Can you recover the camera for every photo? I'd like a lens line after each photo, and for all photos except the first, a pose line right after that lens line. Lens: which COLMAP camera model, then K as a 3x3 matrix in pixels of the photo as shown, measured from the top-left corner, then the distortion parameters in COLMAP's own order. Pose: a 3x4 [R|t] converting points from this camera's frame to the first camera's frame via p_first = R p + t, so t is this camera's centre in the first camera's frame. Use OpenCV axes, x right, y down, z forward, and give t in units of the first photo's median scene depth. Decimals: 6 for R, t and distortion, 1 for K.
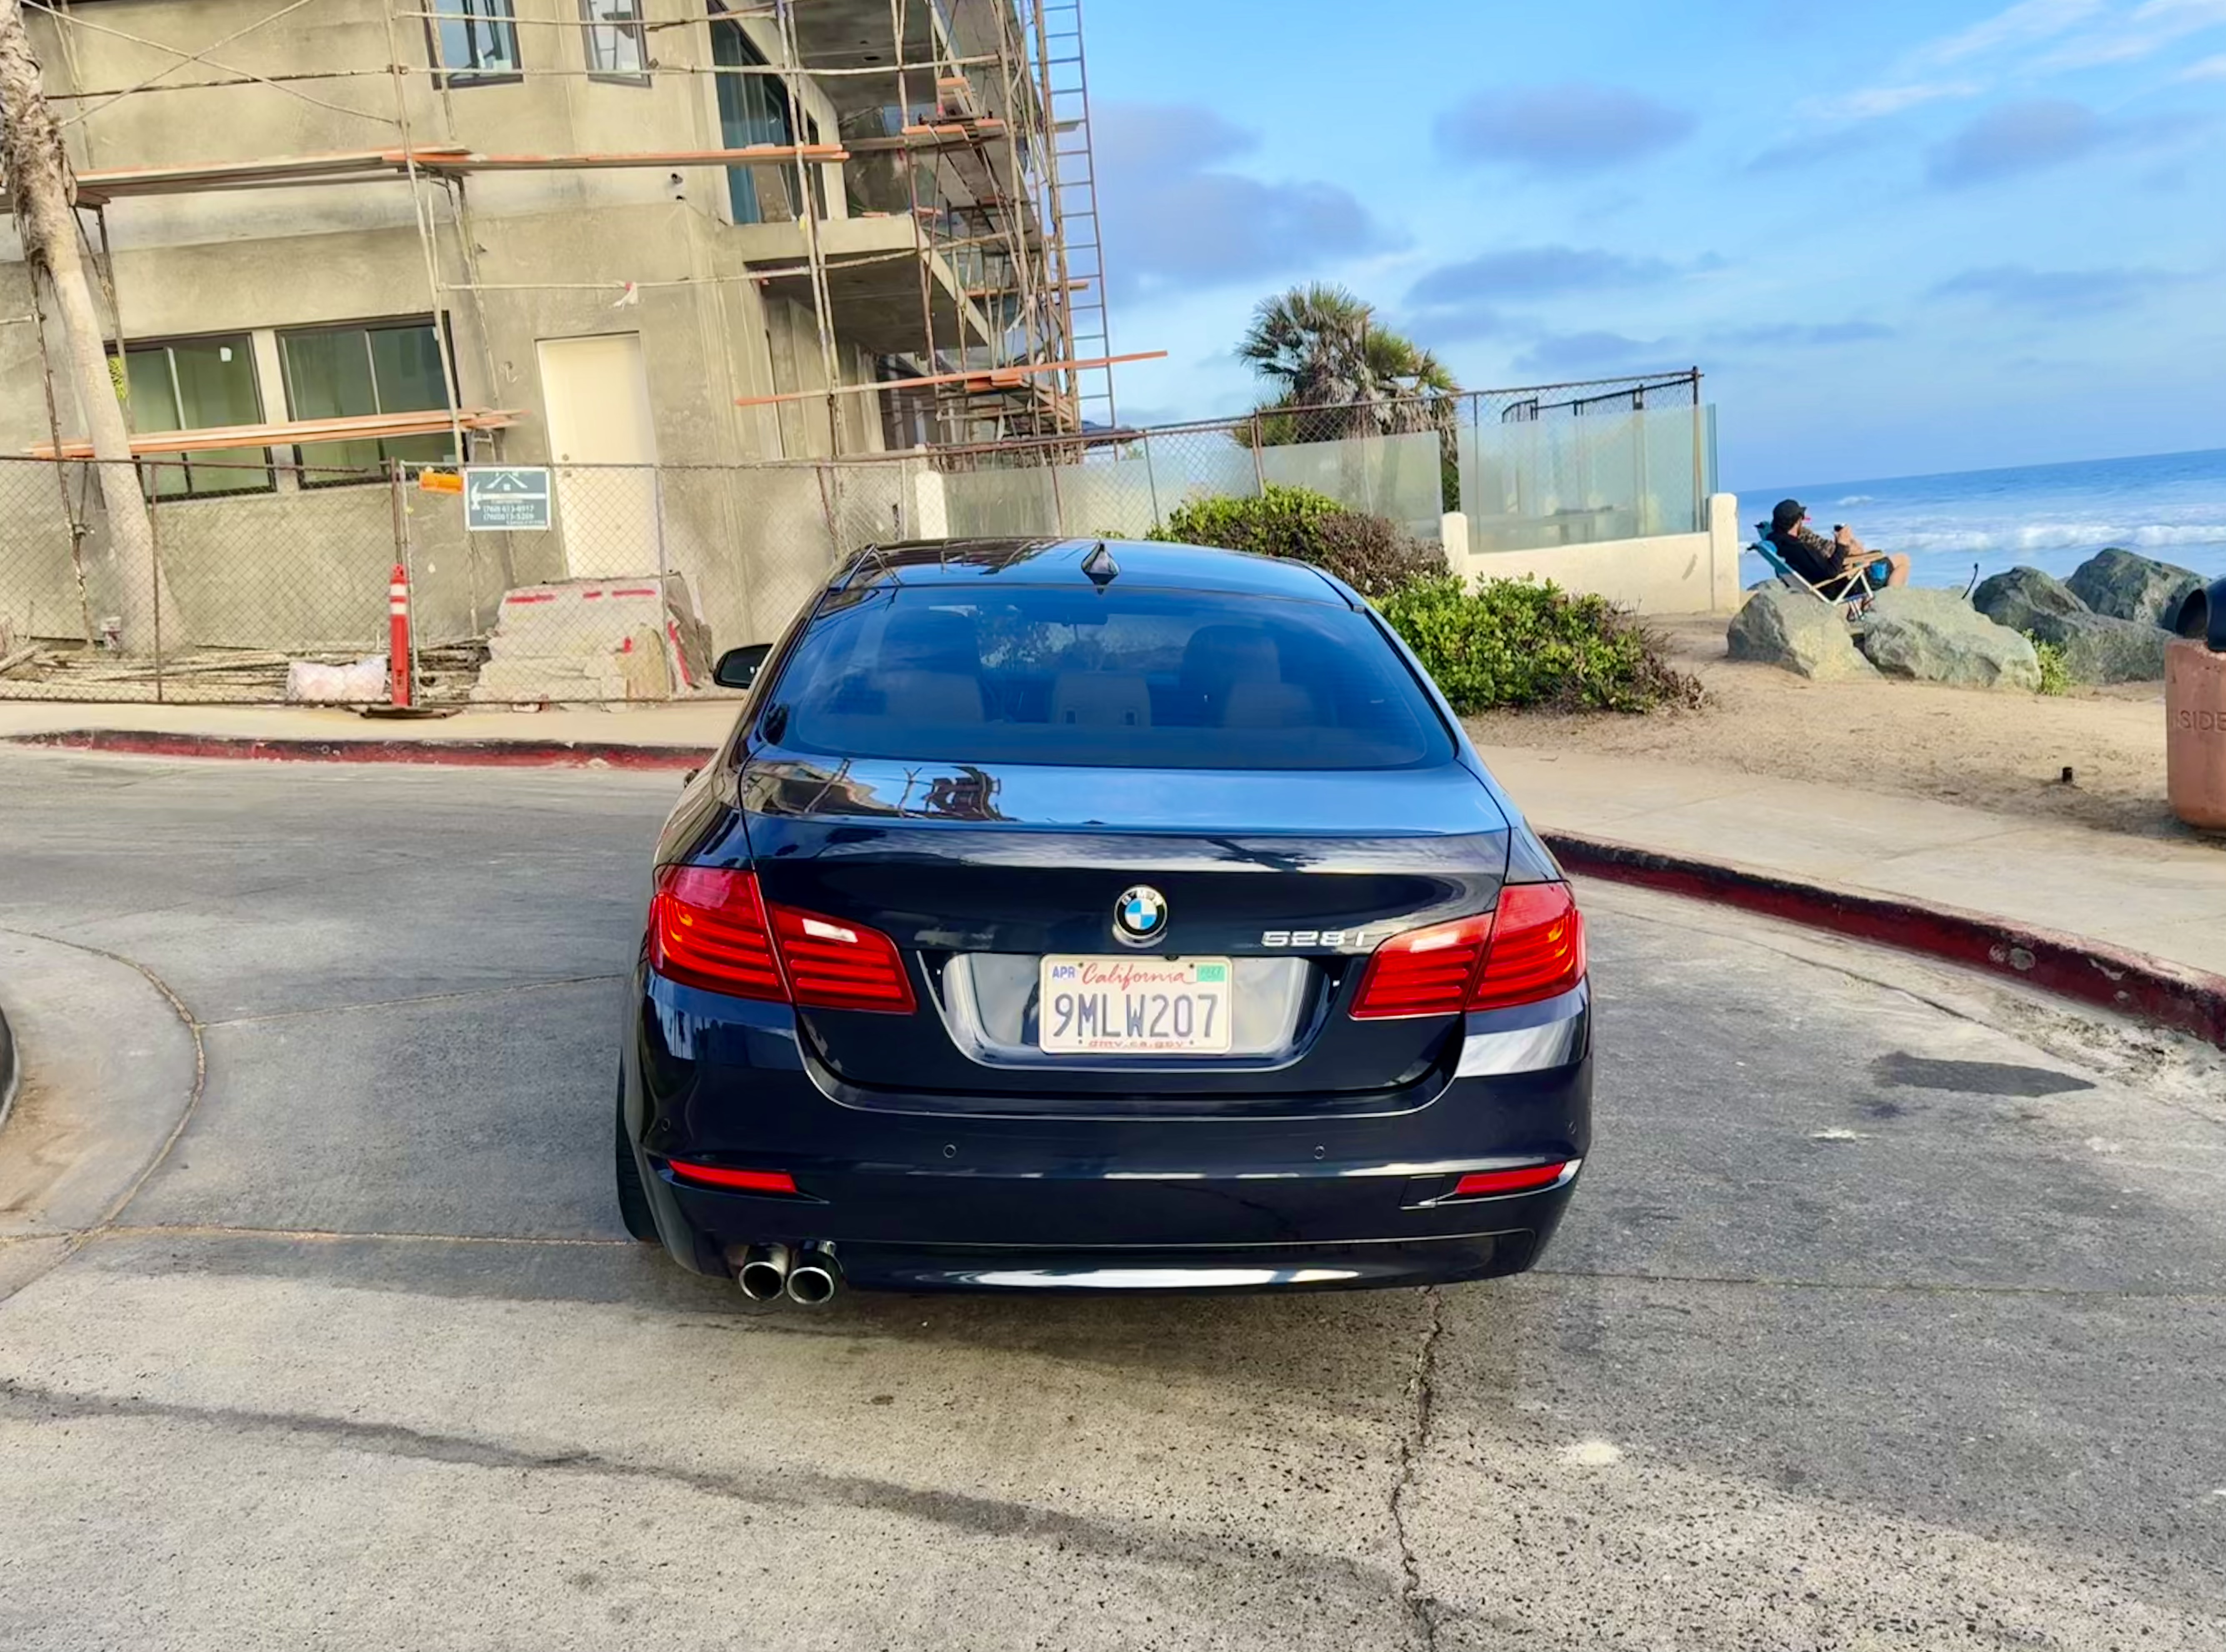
lens RADIAL K [[1751.6, 0, 1113.0], [0, 1751.6, 826.0], [0, 0, 1]] dist [0.003858, -0.002271]
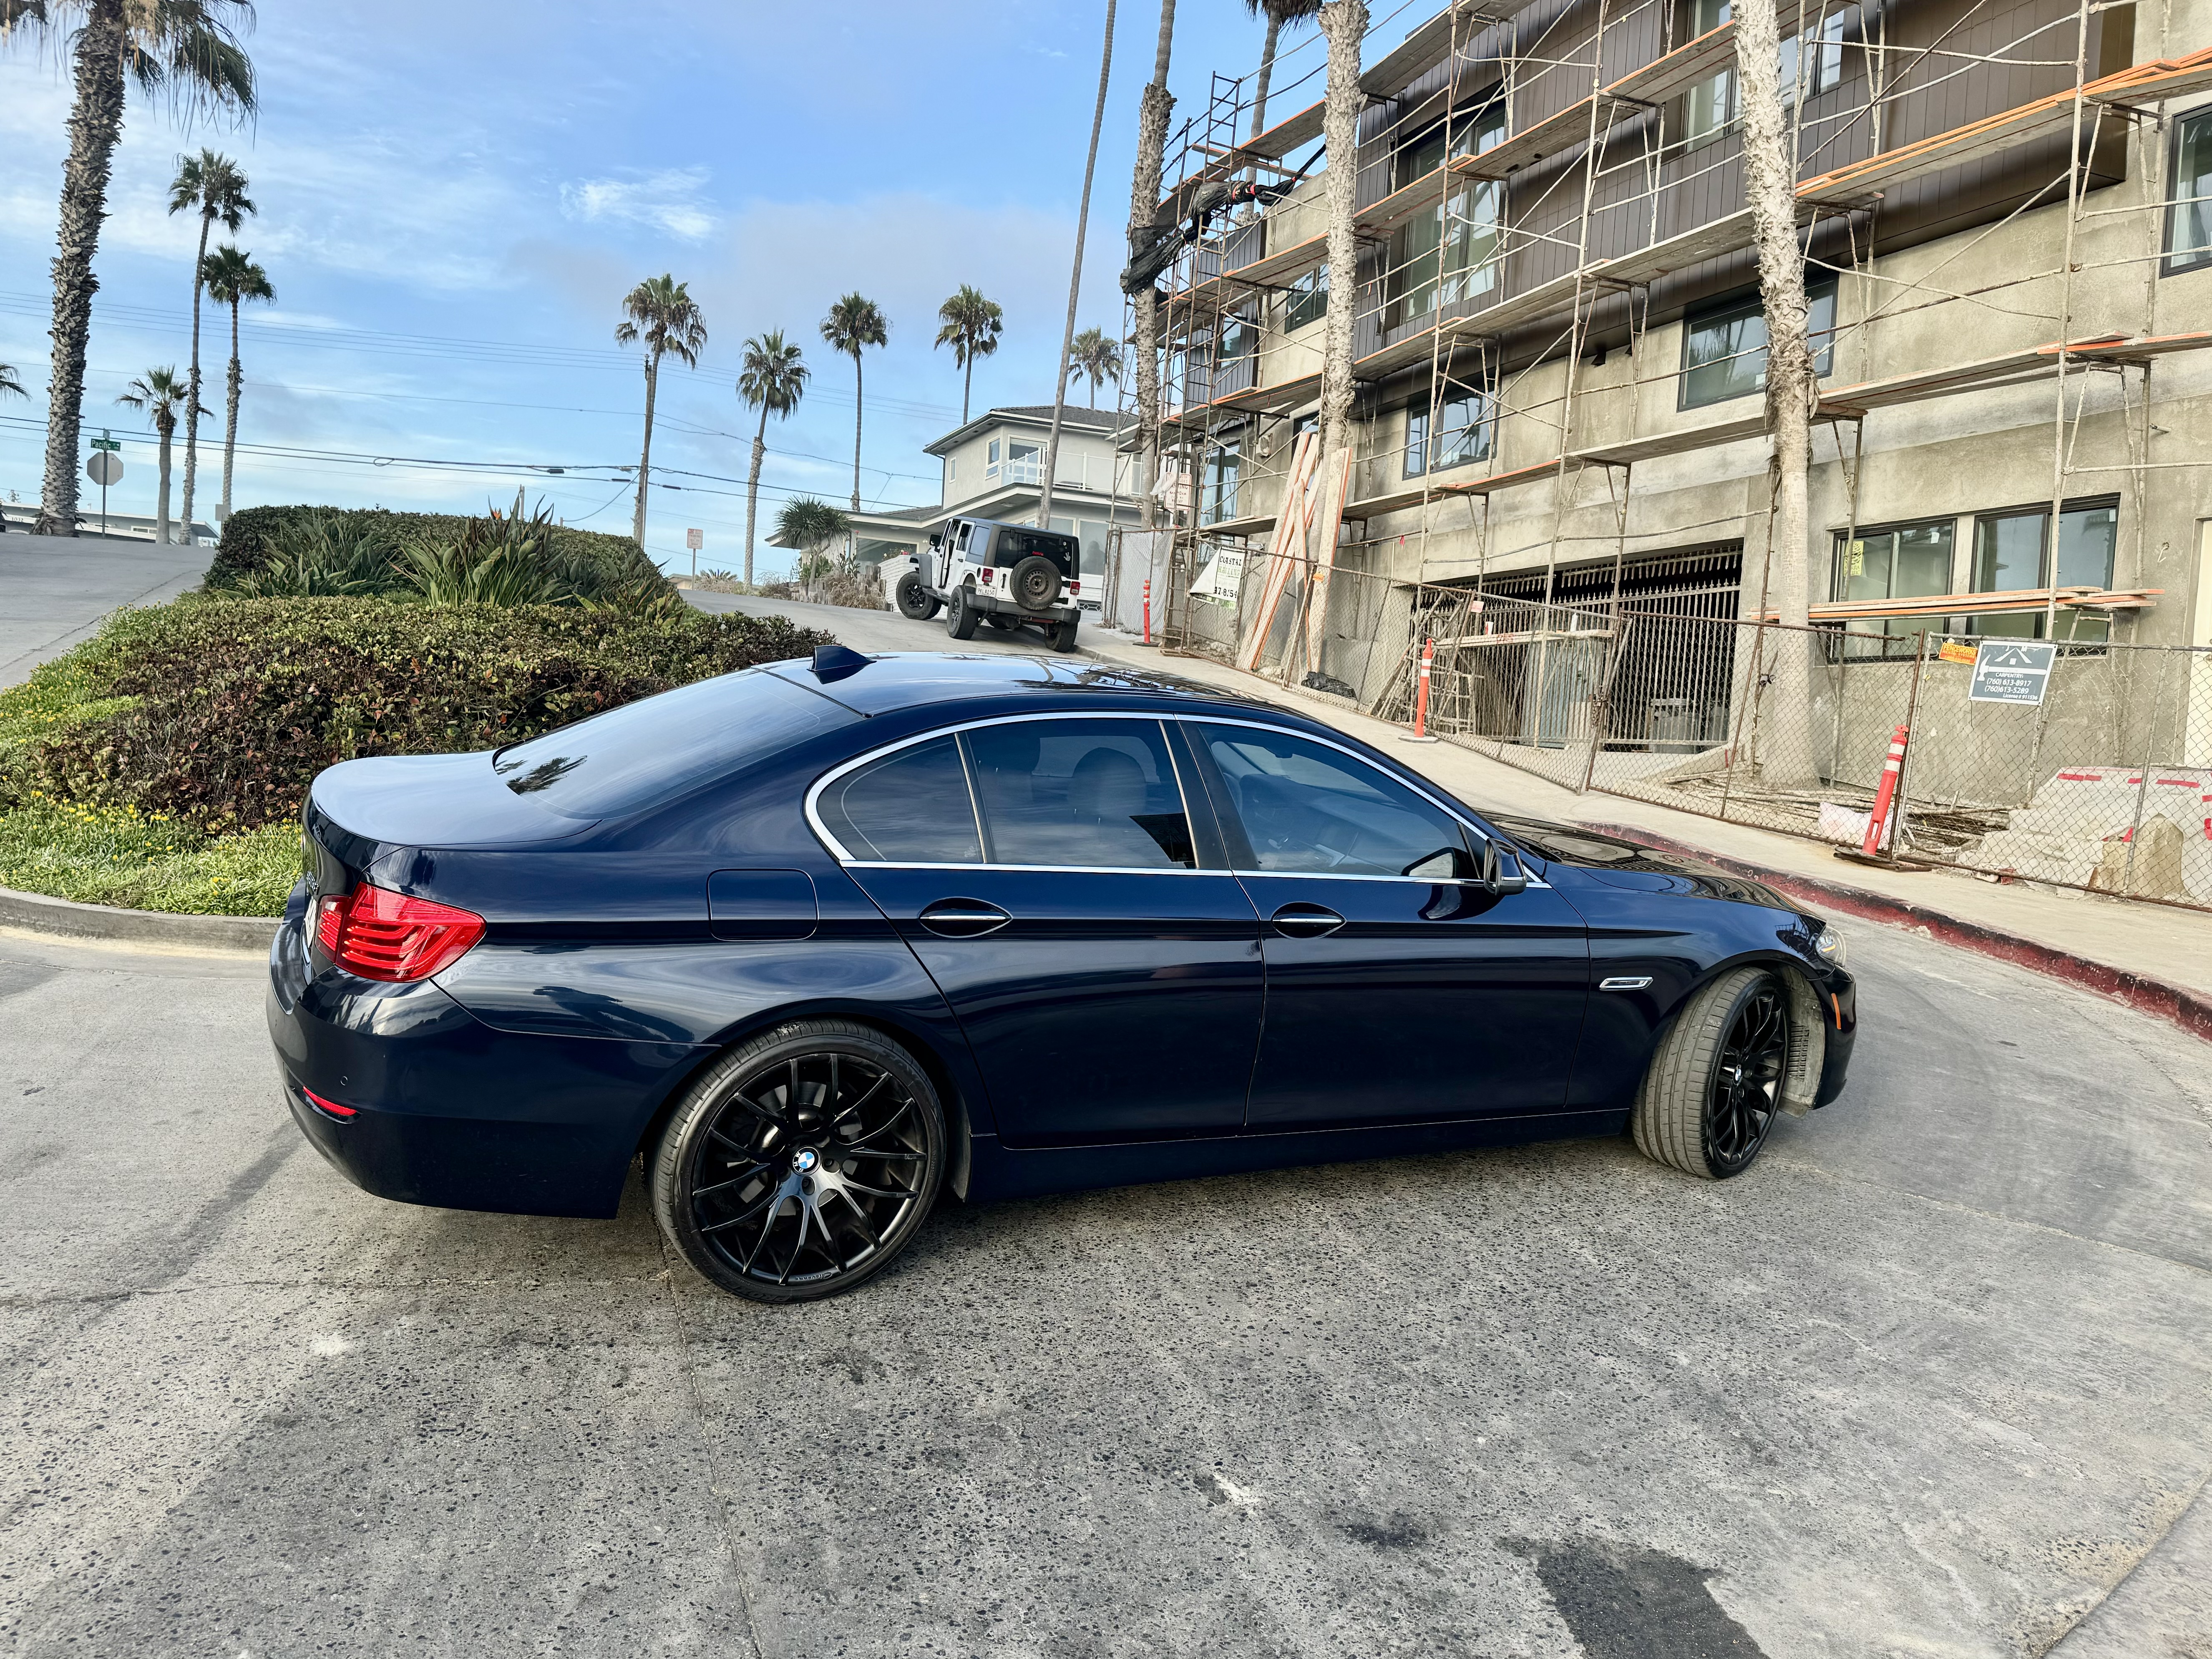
lens RADIAL K [[1547.4, 0, 1106.0], [0, 1547.4, 829.5], [0, 0, 1]] dist [-0.004595, -0.002817]
pose [[0.427727, 0.159076, -0.889800, 0.212623], [-0.230013, 0.971143, 0.063051, -0.030069], [0.874153, 0.177697, 0.451974, 0.134938]]
